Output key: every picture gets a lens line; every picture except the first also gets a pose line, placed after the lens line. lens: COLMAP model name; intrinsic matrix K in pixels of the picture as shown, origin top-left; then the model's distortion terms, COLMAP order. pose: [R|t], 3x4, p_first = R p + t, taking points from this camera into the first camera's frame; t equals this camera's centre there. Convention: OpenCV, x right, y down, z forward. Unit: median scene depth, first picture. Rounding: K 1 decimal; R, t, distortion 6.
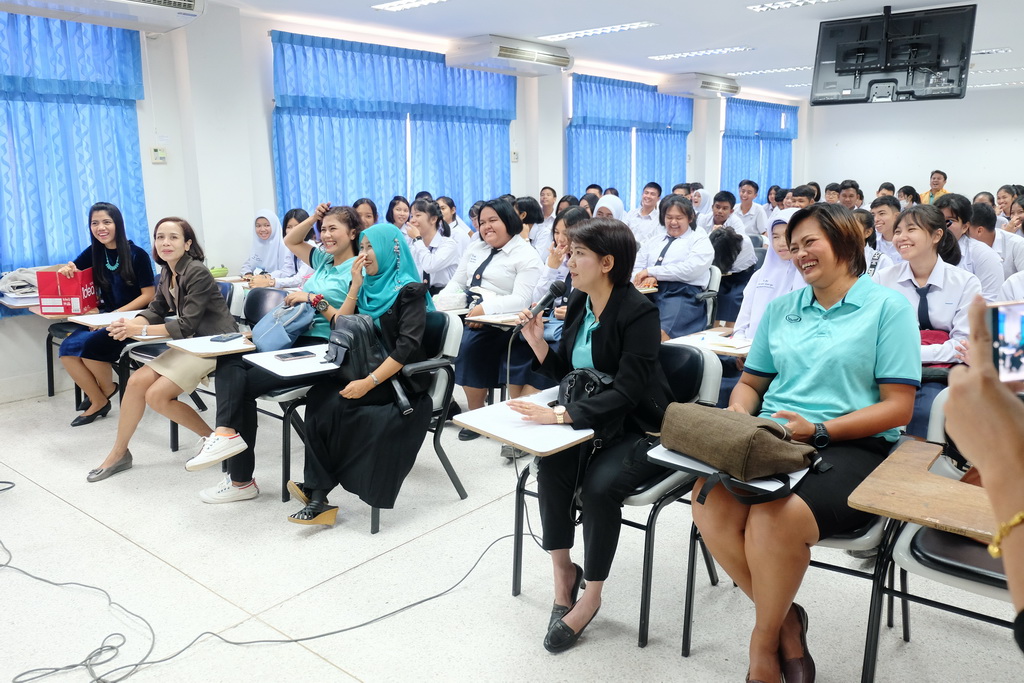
lens RADIAL K [[833.5, 0, 522.9], [0, 833.5, 321.6], [0, 0, 1]] dist [0.002295, 0.014764]
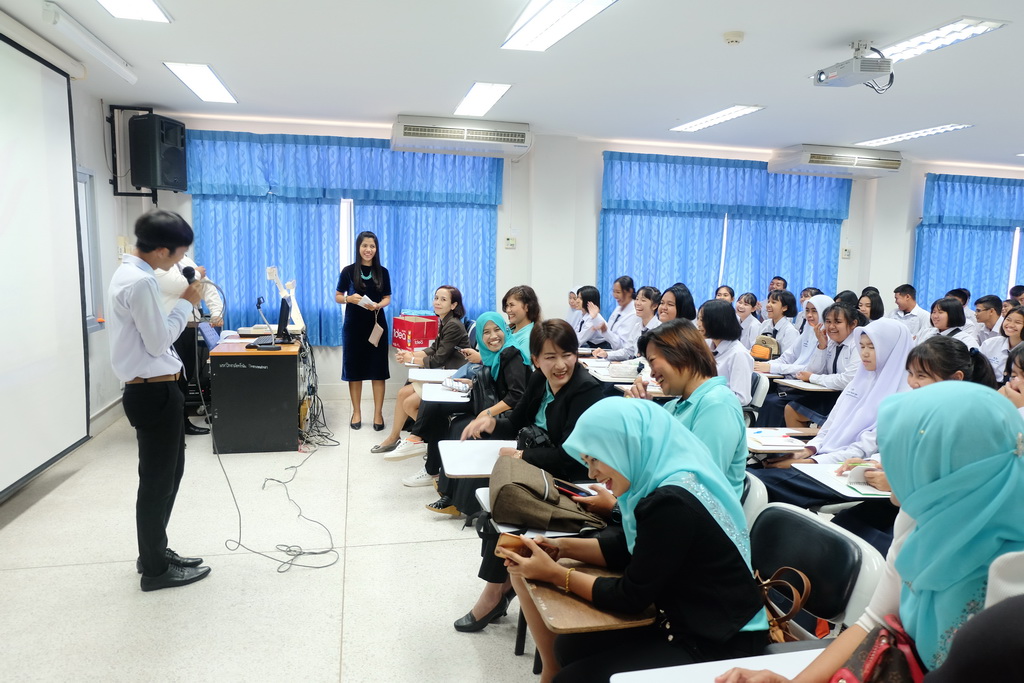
lens RADIAL K [[730.2, 0, 521.1], [0, 730.2, 330.0], [0, 0, 1]] dist [-0.043602, 0.094800]
pose [[0.793490, 0.102702, -0.599855, 0.262718], [-0.147230, 0.988774, -0.025467, -0.020354], [0.590506, 0.108525, 0.799703, 0.034709]]
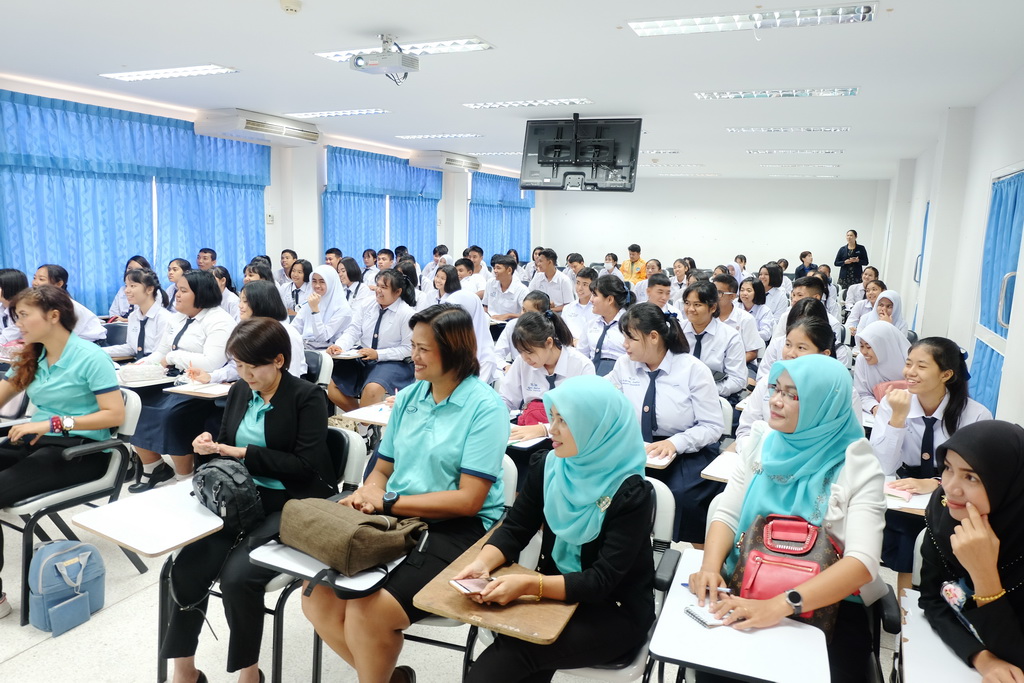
lens RADIAL K [[725.6, 0, 524.0], [0, 725.6, 325.9], [0, 0, 1]] dist [-0.045655, 0.091208]
pose [[0.965261, 0.000537, 0.261286, 0.074649], [0.008316, 0.999428, -0.032774, -0.028590], [-0.261154, 0.033809, 0.964705, 0.011075]]
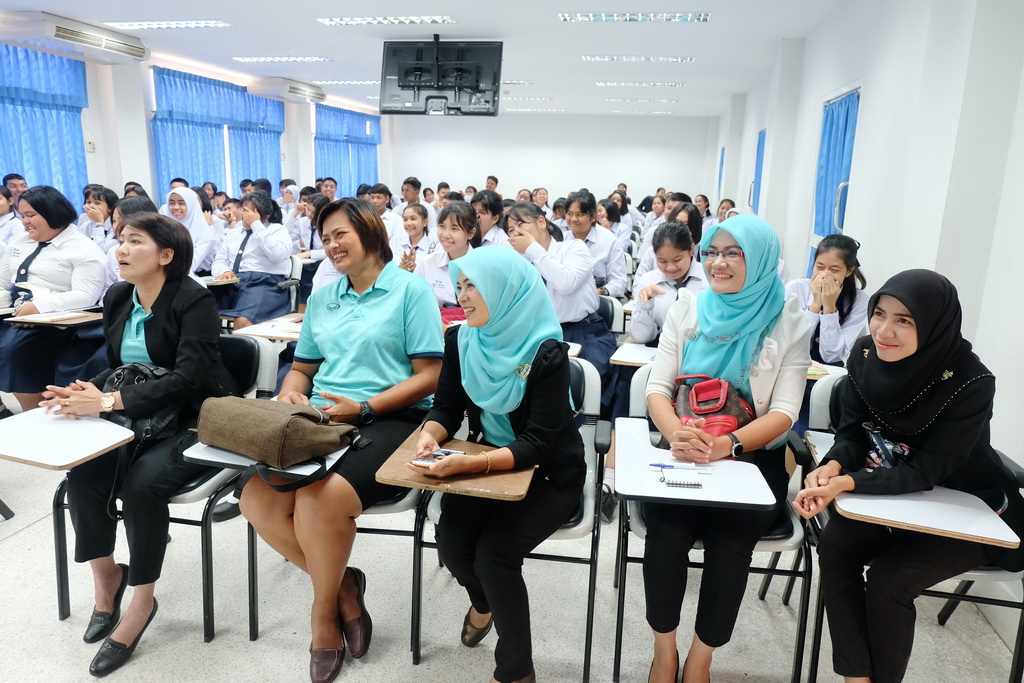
lens RADIAL K [[723.7, 0, 525.9], [0, 723.7, 323.9], [0, 0, 1]] dist [-0.037707, 0.064028]
pose [[0.881815, -0.064056, 0.467225, 0.036962], [0.050286, 0.997856, 0.041898, -0.002241], [-0.468907, -0.013451, 0.883145, 0.024622]]
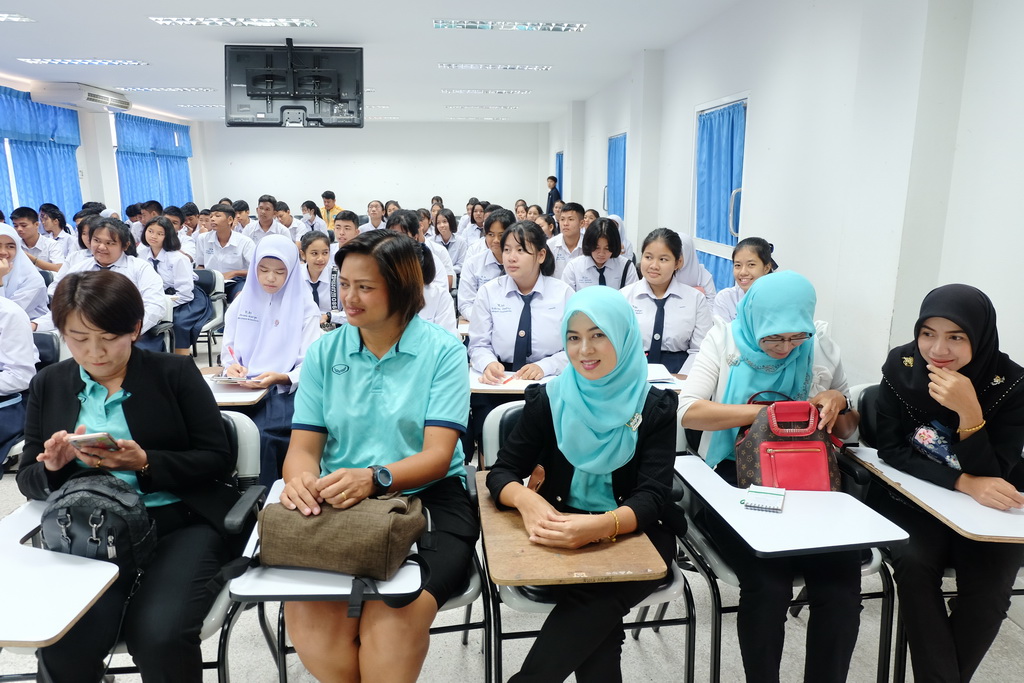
lens RADIAL K [[719.0, 0, 521.1], [0, 719.0, 326.9], [0, 0, 1]] dist [-0.043987, 0.075899]
pose [[0.722851, -0.130495, 0.678570, -0.019911], [0.119315, 0.990827, 0.063444, -0.024960], [-0.680624, 0.035103, 0.731791, 0.109947]]
